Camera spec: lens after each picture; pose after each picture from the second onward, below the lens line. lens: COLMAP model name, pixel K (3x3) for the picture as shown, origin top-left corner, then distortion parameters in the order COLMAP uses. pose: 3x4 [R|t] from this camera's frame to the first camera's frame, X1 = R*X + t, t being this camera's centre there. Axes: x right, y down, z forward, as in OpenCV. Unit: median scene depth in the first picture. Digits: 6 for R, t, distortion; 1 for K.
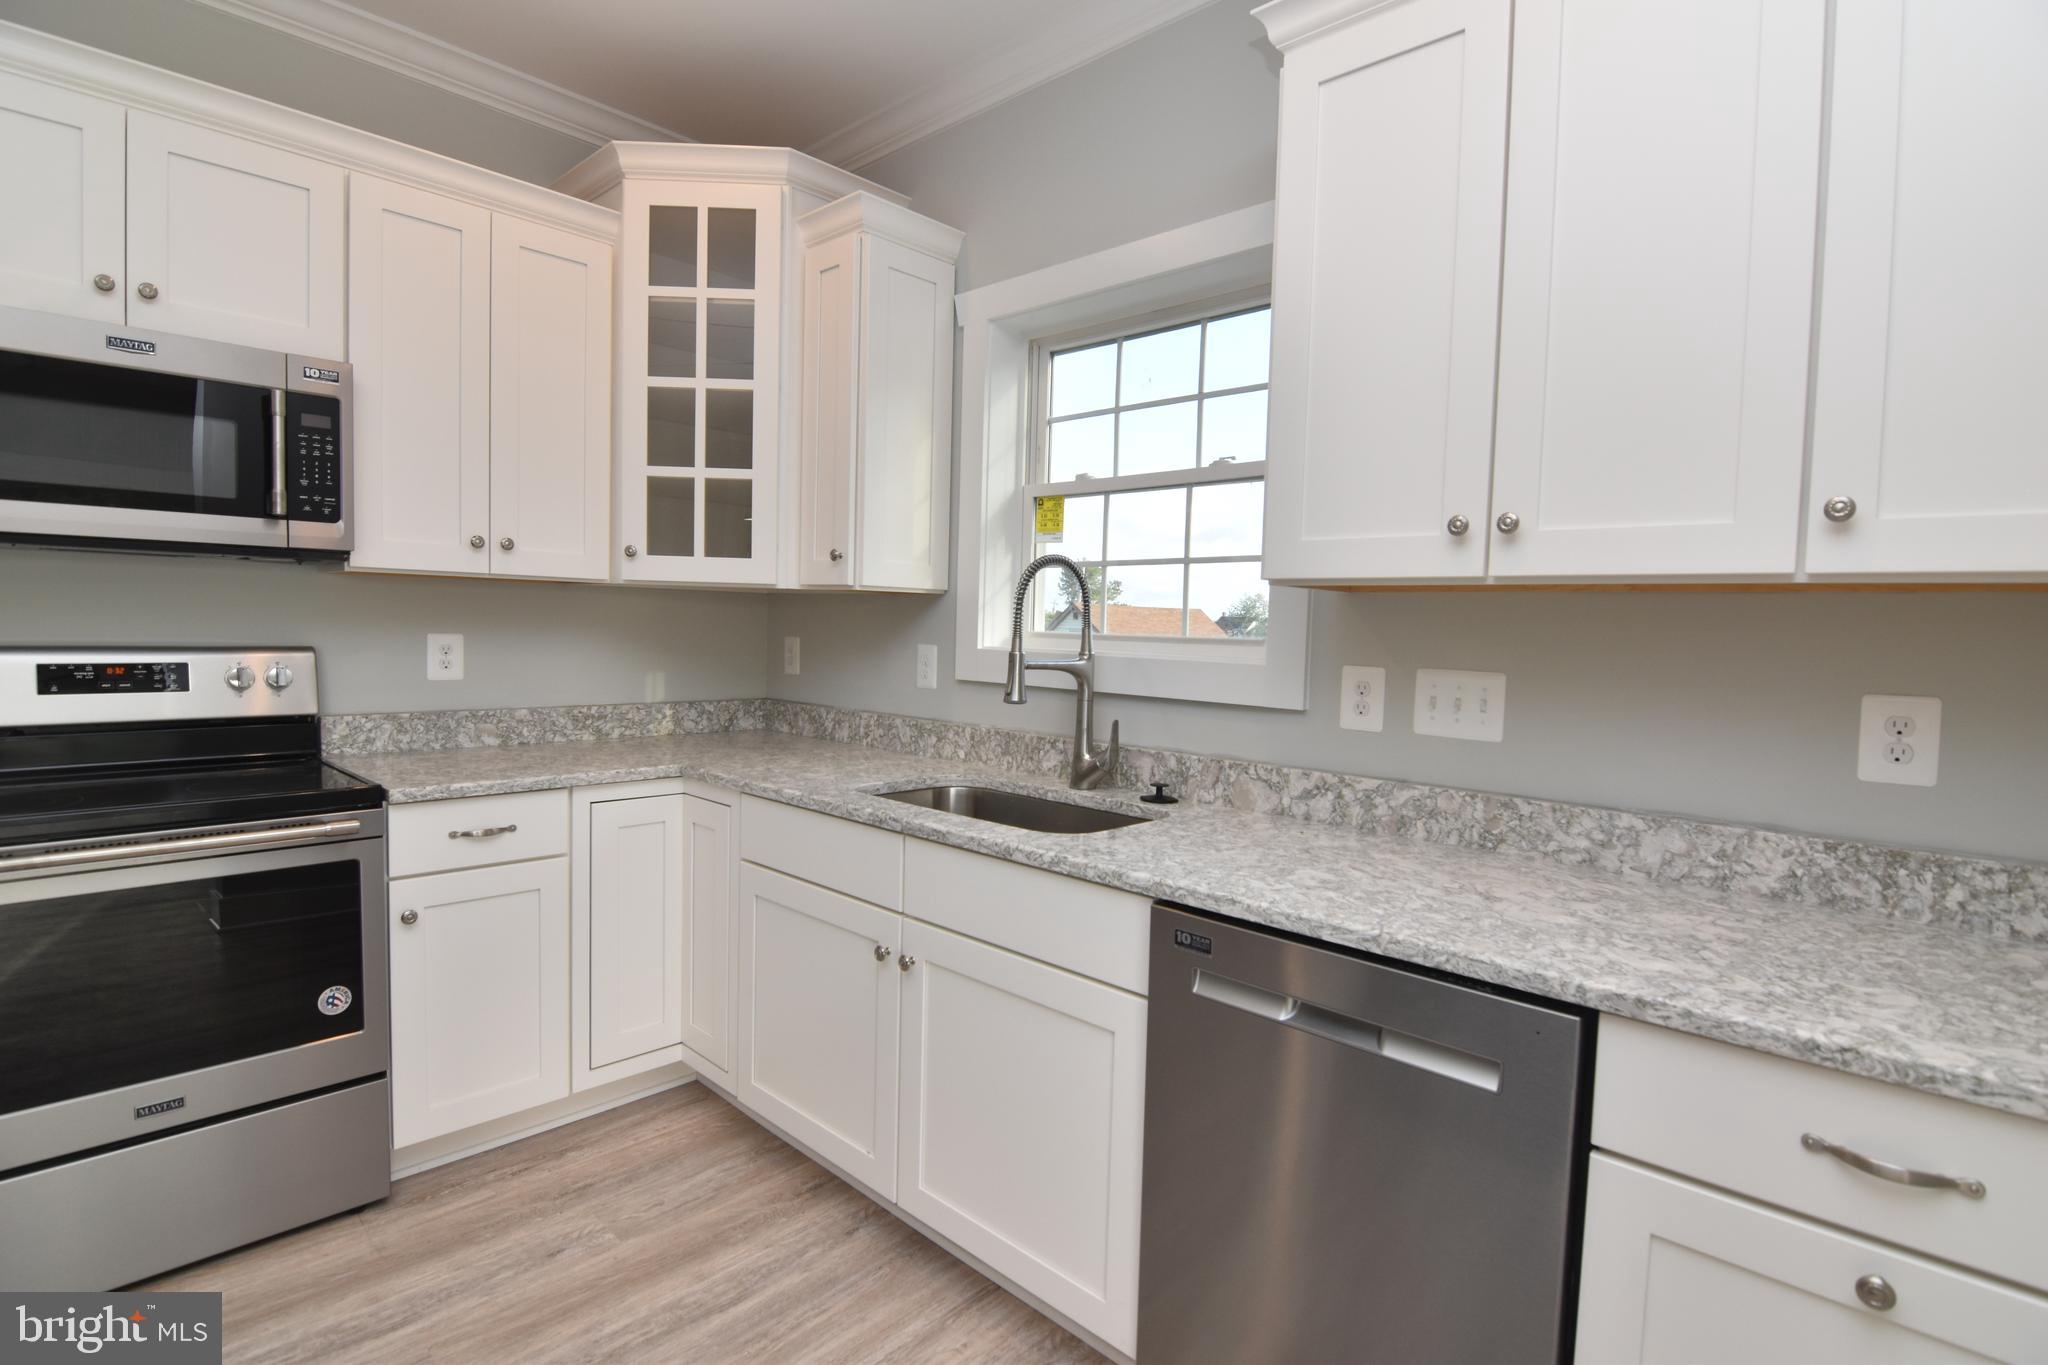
lens RADIAL K [[990.9, 0, 1034.1], [0, 990.9, 680.7], [0, 0, 1]] dist [-0.004173, -0.011345]
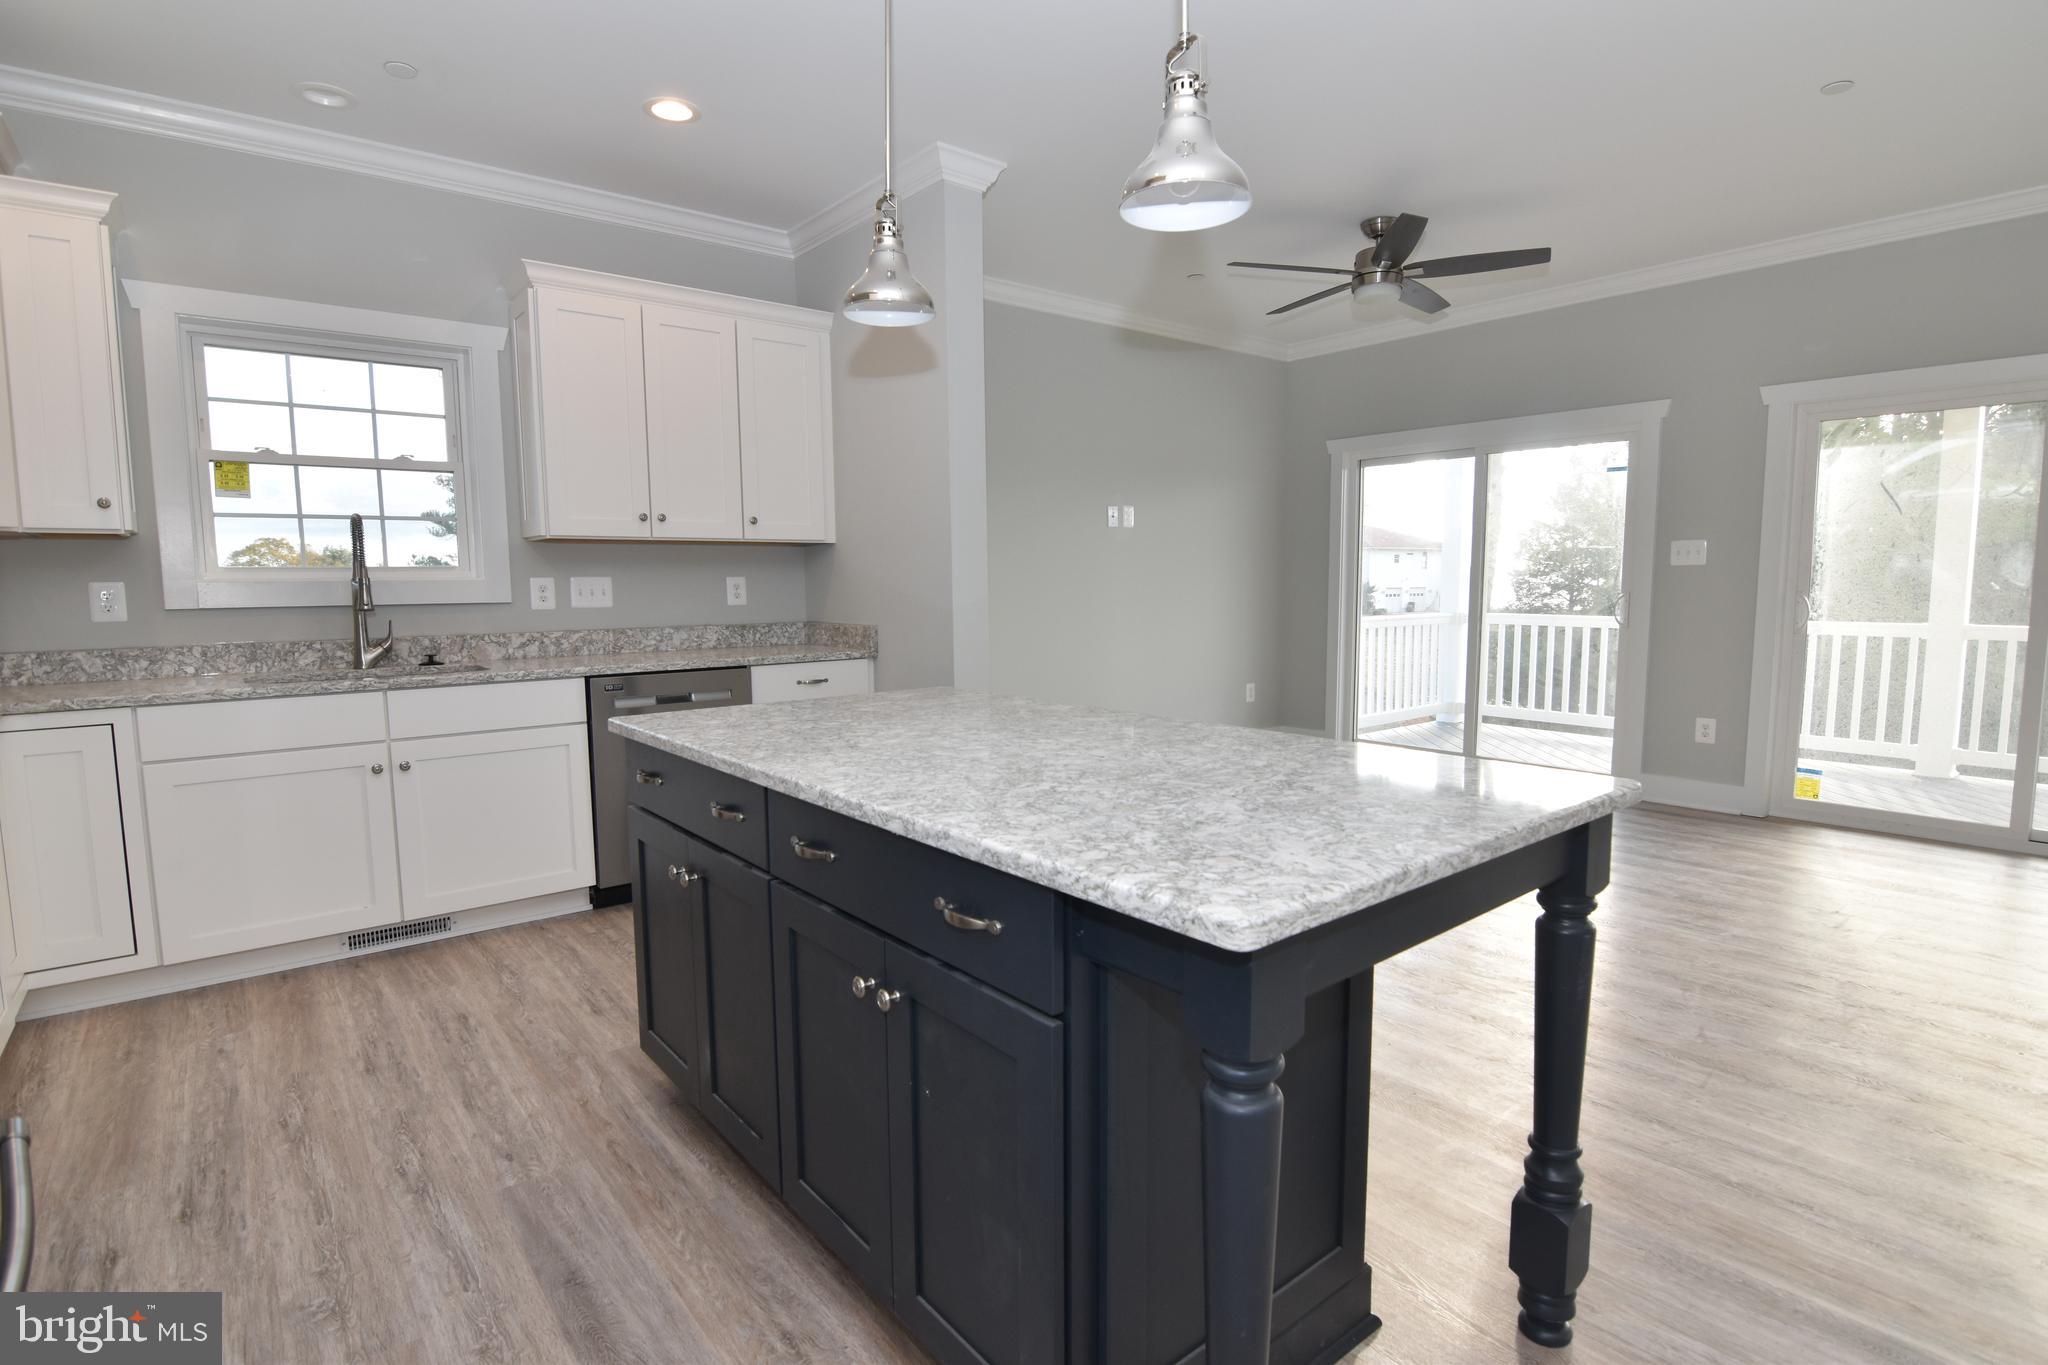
lens RADIAL K [[1012.2, 0, 1032.4], [0, 1012.2, 684.4], [0, 0, 1]] dist [-0.002197, -0.015440]
pose [[0.132299, -0.133024, 0.982243, -1.253847], [0.068520, 0.989811, 0.124820, 0.009763], [-0.988839, 0.050789, 0.140066, -0.211793]]
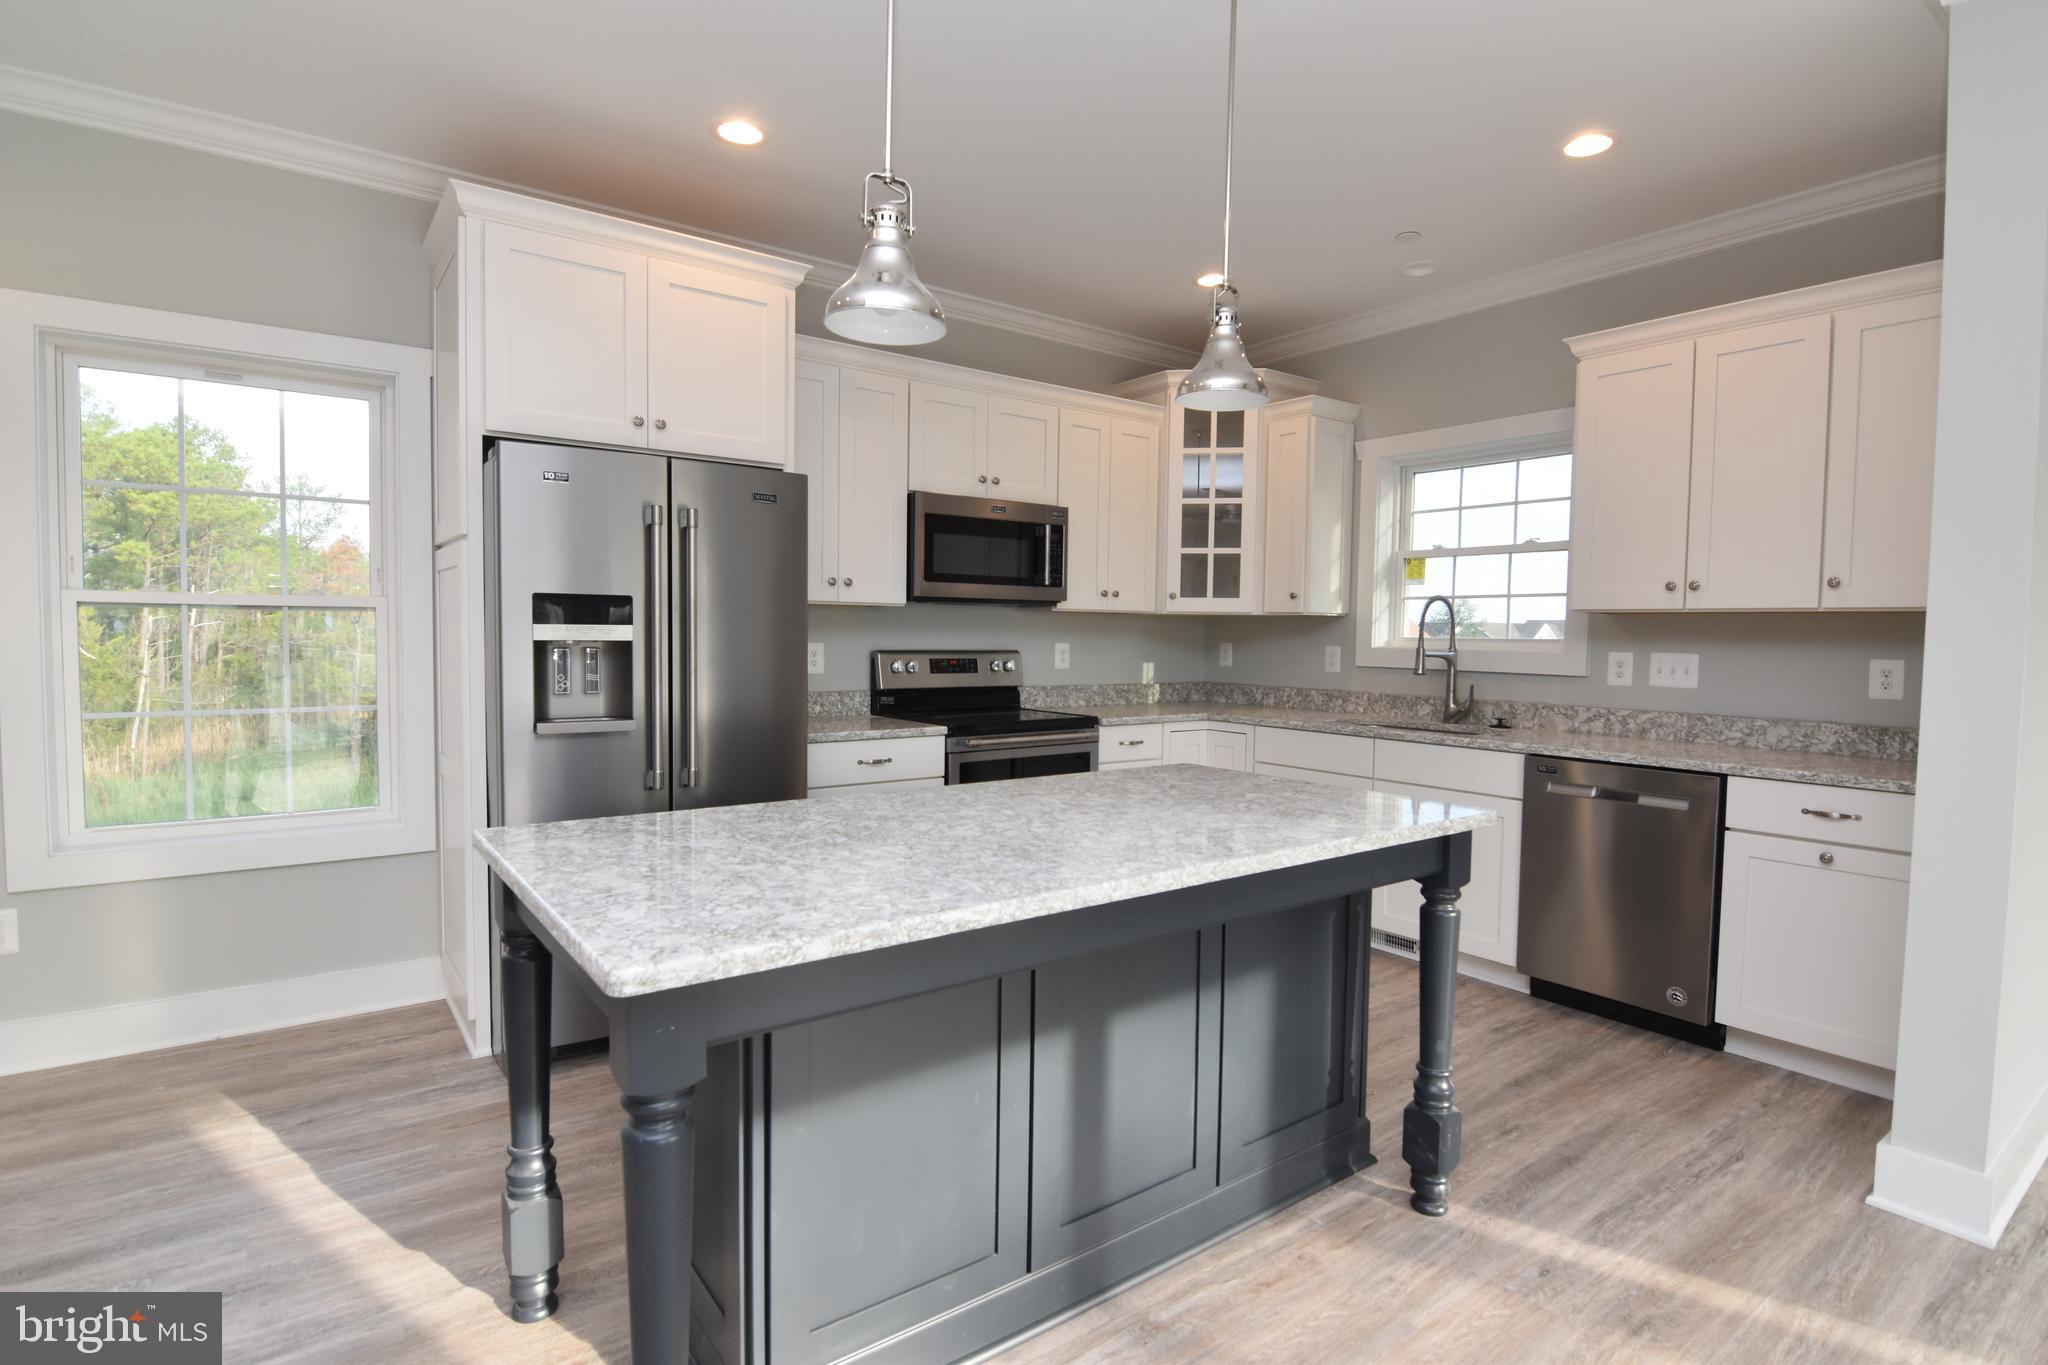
lens RADIAL K [[1012.2, 0, 1032.4], [0, 1012.2, 684.4], [0, 0, 1]] dist [-0.002197, -0.015440]
pose [[0.984254, -0.005475, -0.176674, -0.352864], [0.004058, 0.999957, -0.008382, 0.047091], [0.176713, 0.007533, 0.984234, -0.895831]]
